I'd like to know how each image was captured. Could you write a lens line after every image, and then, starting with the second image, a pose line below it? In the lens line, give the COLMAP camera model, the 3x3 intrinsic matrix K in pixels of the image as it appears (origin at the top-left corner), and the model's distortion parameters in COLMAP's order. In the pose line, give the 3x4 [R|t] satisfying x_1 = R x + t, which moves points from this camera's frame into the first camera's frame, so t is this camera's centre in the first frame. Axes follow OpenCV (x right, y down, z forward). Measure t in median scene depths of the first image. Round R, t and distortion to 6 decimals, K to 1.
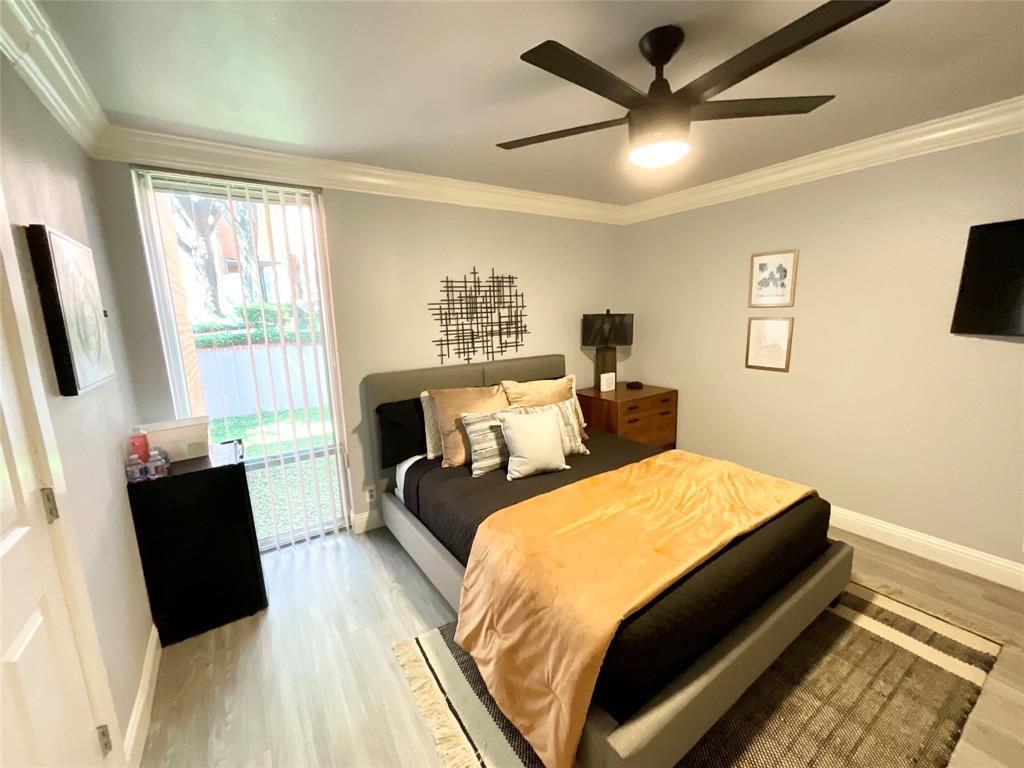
lens RADIAL K [[416.4, 0, 512.7], [0, 416.4, 383.2], [0, 0, 1]] dist [0.001402, 0.000416]
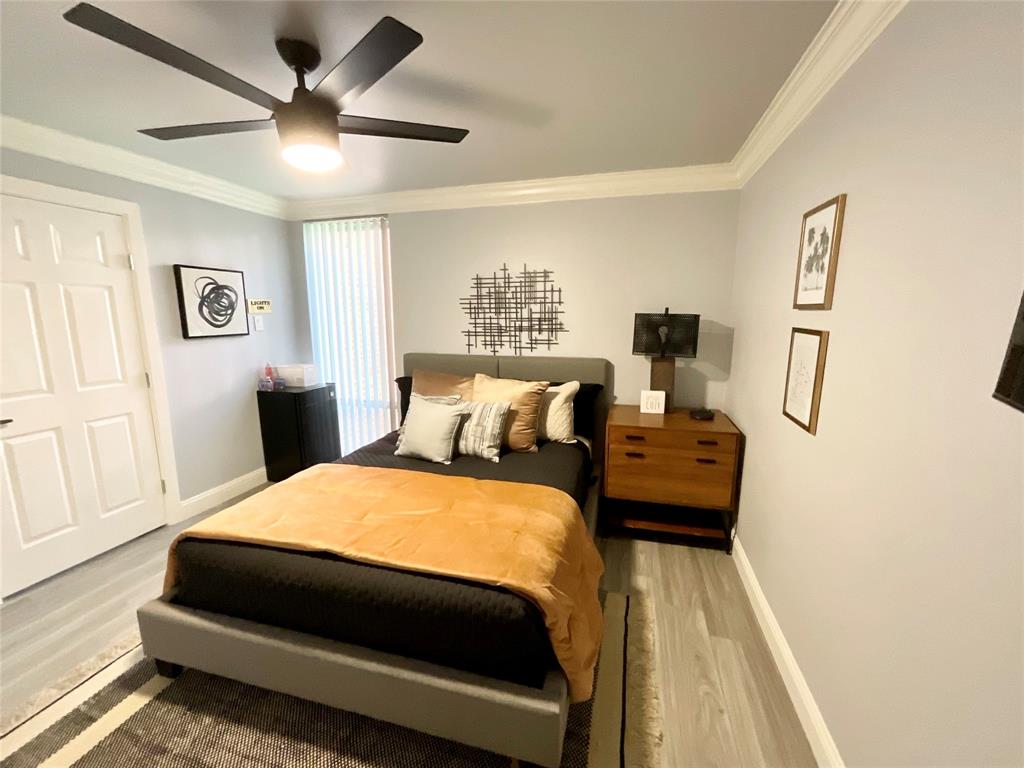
lens RADIAL K [[416.4, 0, 514.2], [0, 416.4, 383.0], [0, 0, 1]] dist [0.001402, 0.000416]
pose [[0.648004, 0.157880, -0.745094, 0.723999], [-0.147640, 0.985762, 0.080474, -0.070560], [0.747190, 0.057858, 0.662087, 0.336542]]
